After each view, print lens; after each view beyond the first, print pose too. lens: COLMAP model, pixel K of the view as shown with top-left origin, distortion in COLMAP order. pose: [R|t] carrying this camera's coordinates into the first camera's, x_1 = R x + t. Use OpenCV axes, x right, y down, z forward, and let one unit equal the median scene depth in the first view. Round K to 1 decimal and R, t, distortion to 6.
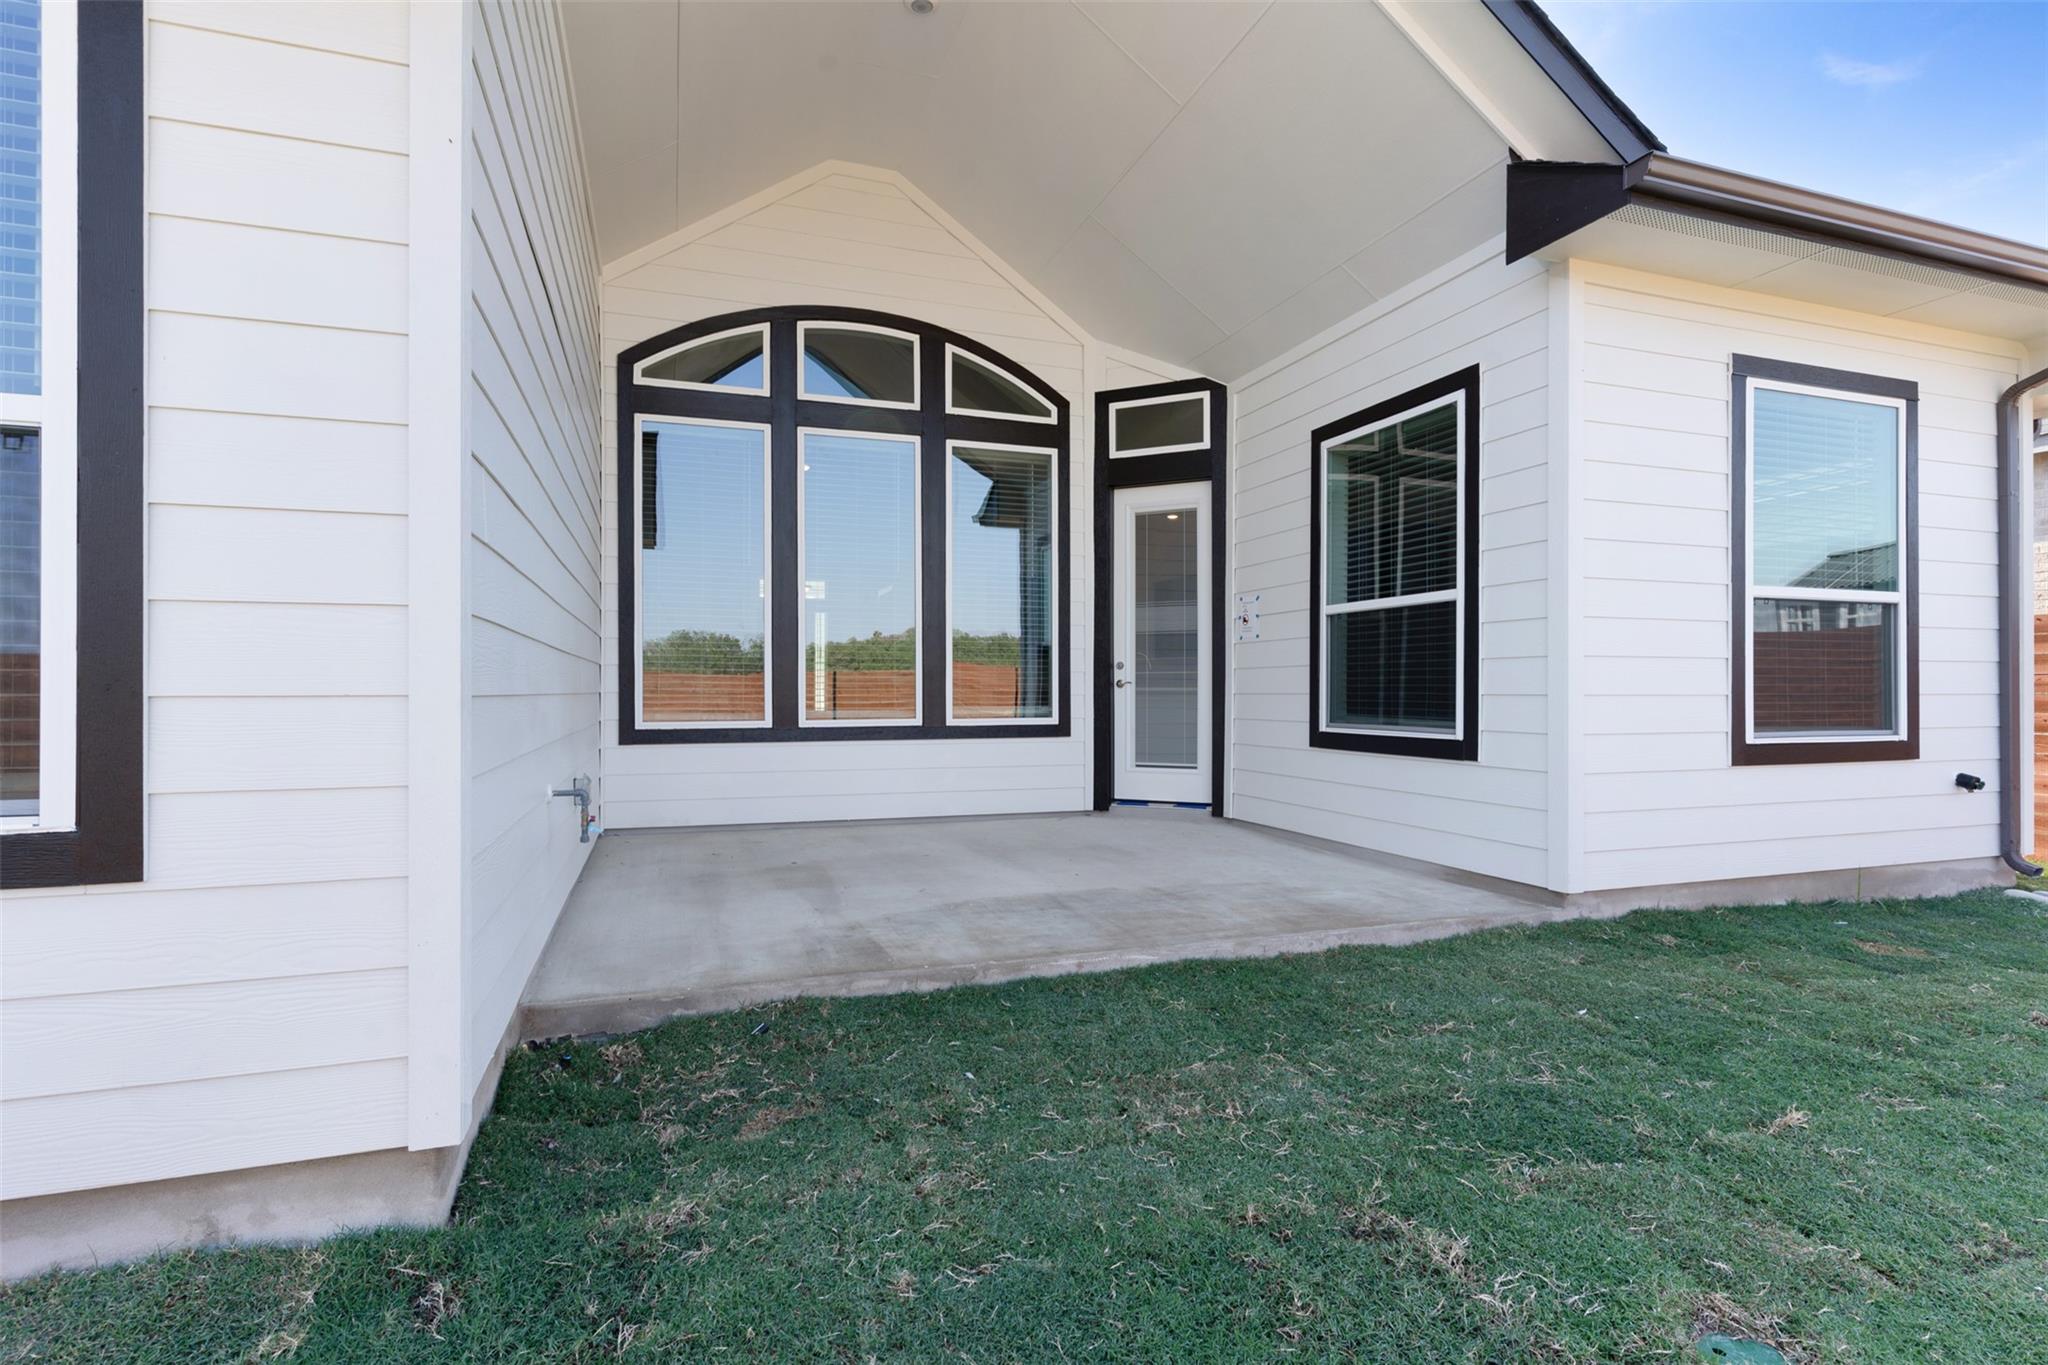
lens RADIAL K [[996.4, 0, 1017.8], [0, 996.4, 675.0], [0, 0, 1]] dist [-0.000824, 0.000240]
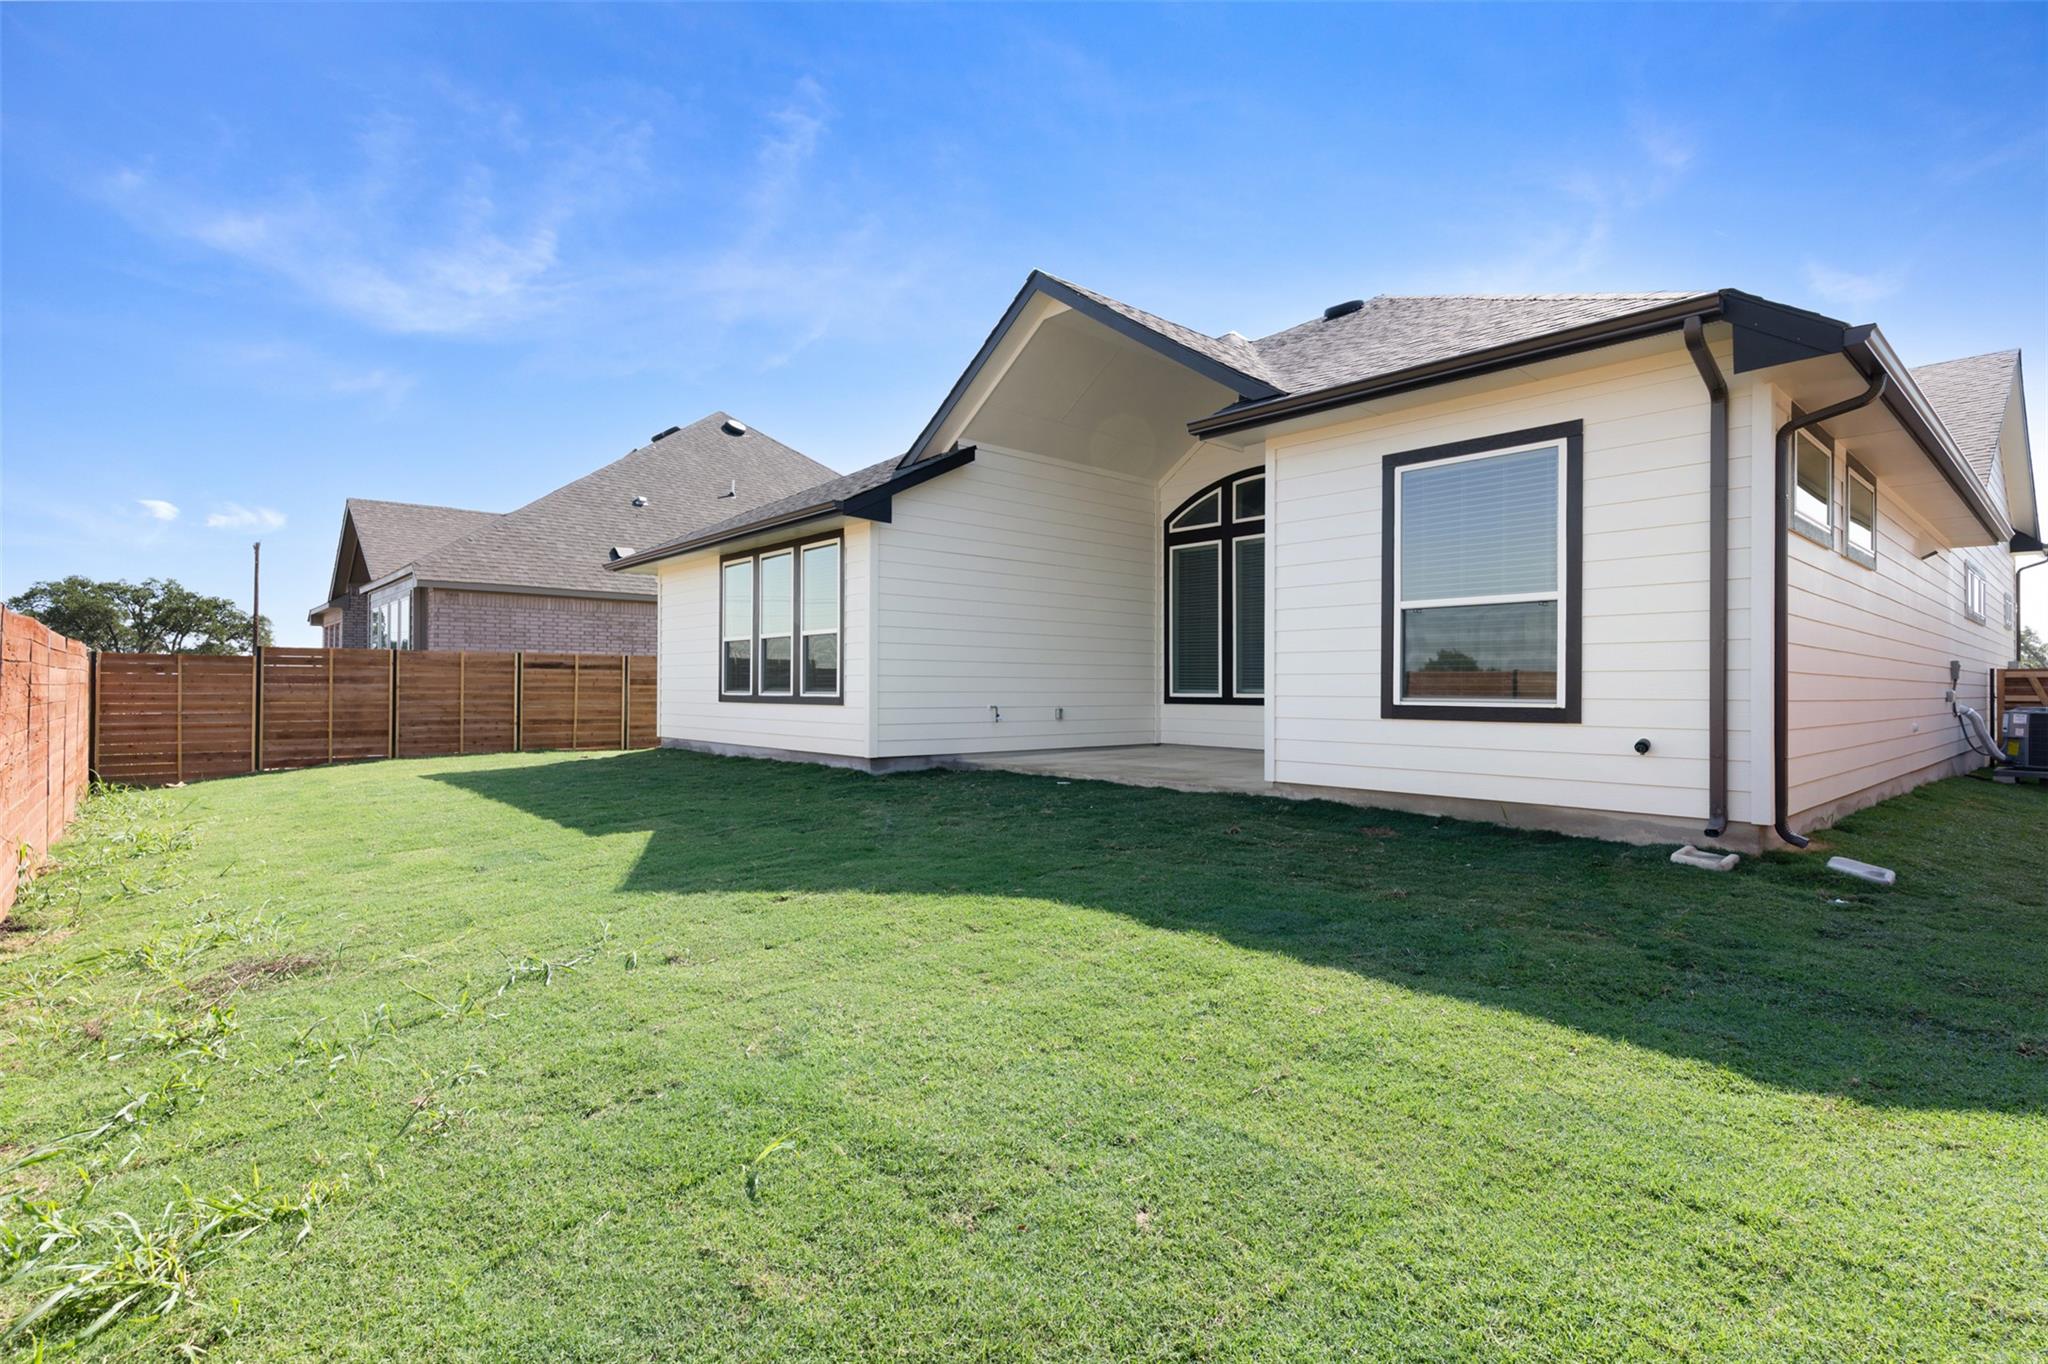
lens RADIAL K [[996.4, 0, 1012.1], [0, 996.4, 685.9], [0, 0, 1]] dist [-0.000824, 0.000240]
pose [[0.393643, -0.003006, -0.919259, 1.863638], [-0.004081, 0.999979, -0.005017, 0.049022], [0.919255, 0.005726, 0.393622, -0.147808]]
